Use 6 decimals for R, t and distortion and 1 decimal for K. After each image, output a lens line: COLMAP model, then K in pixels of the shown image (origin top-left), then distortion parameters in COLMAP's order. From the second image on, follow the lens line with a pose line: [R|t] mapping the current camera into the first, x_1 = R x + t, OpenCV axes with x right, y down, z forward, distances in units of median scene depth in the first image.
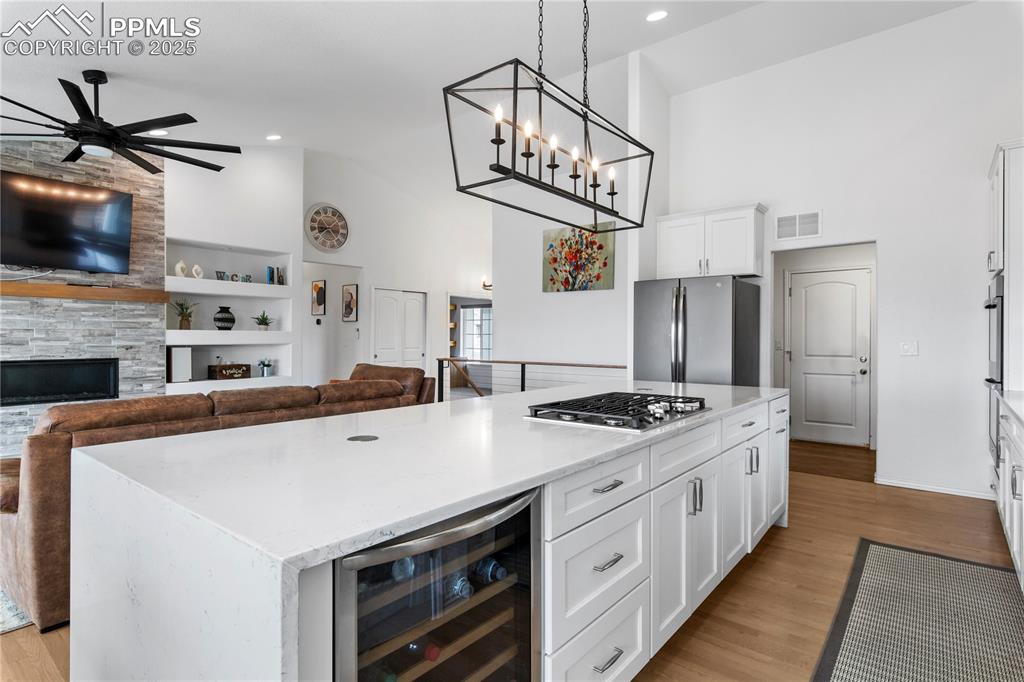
lens RADIAL K [[525.9, 0, 512.0], [0, 525.9, 341.0], [0, 0, 1]] dist [0.003379, -0.000534]
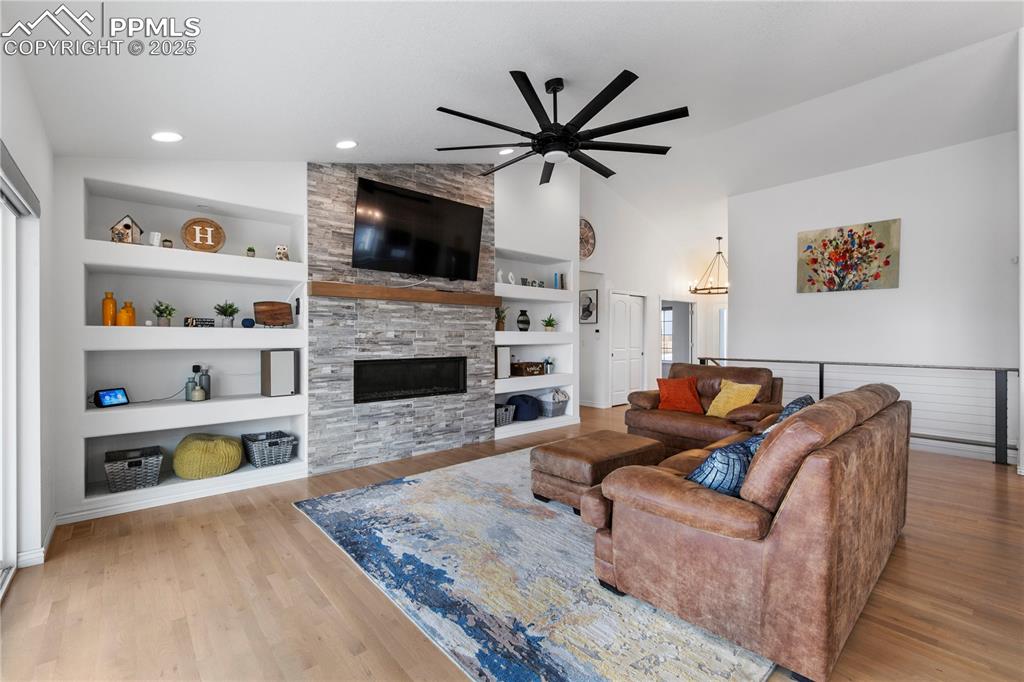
lens RADIAL K [[442.8, 0, 512.6], [0, 442.8, 338.8], [0, 0, 1]] dist [-0.001670, -0.000033]
pose [[0.986894, -0.001972, -0.161361, -0.412426], [0.001153, 0.999986, -0.005173, -0.000111], [0.161369, 0.004920, 0.986882, 0.075619]]
